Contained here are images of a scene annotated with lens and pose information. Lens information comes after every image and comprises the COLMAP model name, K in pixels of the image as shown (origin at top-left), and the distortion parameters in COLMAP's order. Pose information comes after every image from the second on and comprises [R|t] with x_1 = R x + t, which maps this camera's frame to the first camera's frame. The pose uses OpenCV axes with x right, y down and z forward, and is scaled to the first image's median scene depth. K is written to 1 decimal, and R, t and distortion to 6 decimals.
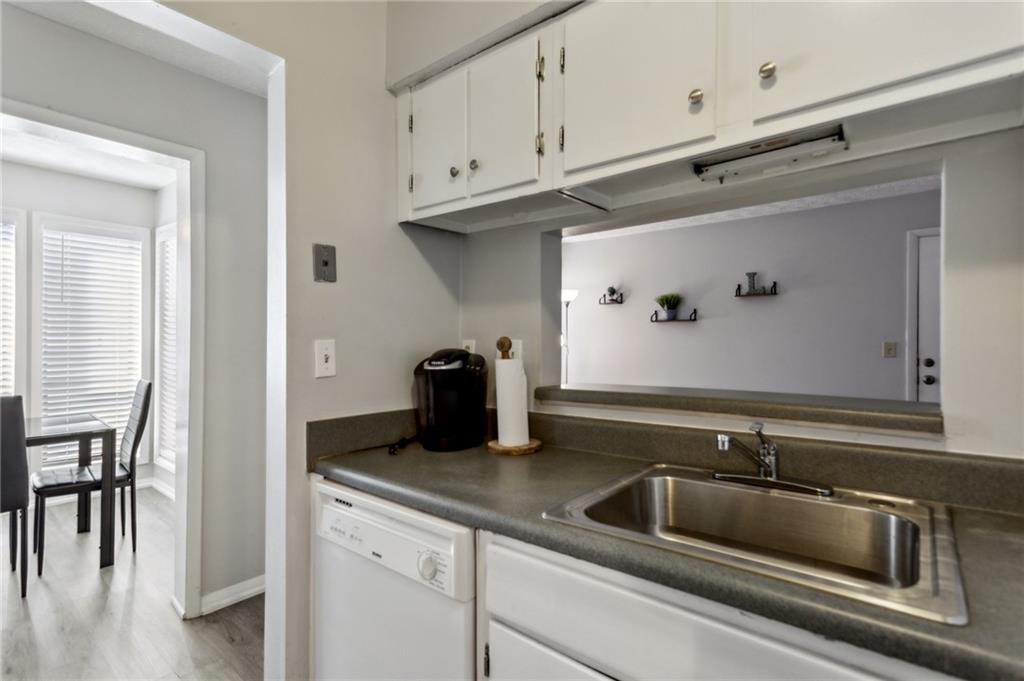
lens RADIAL K [[491.6, 0, 520.5], [0, 491.6, 335.1], [0, 0, 1]] dist [-0.005880, 0.000092]
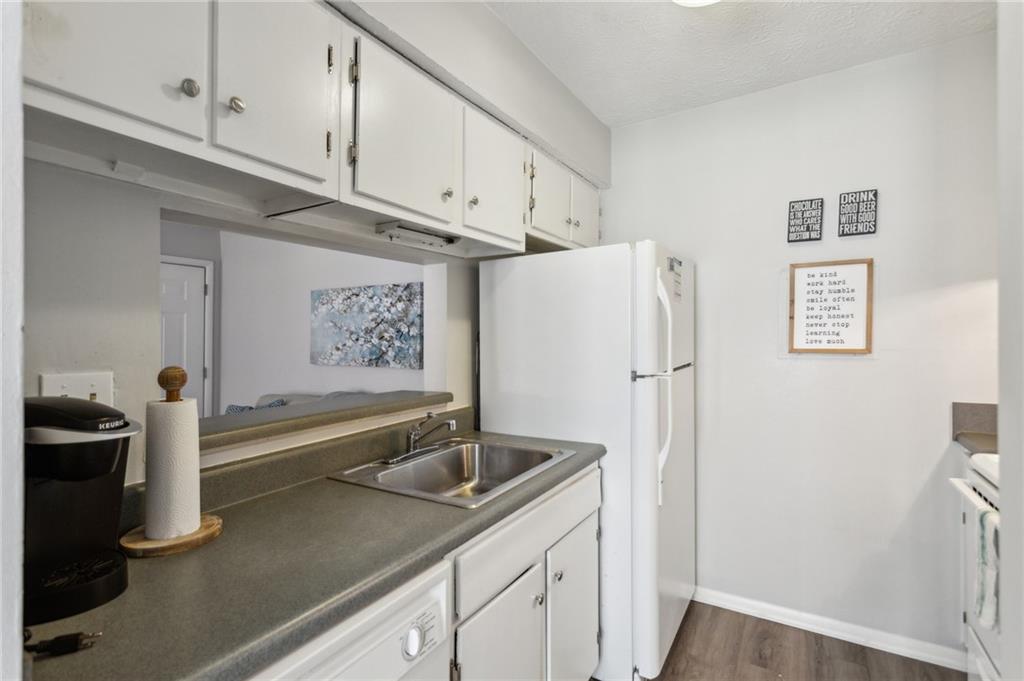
lens RADIAL K [[491.6, 0, 515.4], [0, 491.6, 340.3], [0, 0, 1]] dist [-0.005880, 0.000092]
pose [[-0.153461, 0.001930, 0.988153, -0.786021], [0.003915, 0.999991, -0.001345, -0.030048], [-0.988147, 0.003662, -0.153467, 0.721392]]
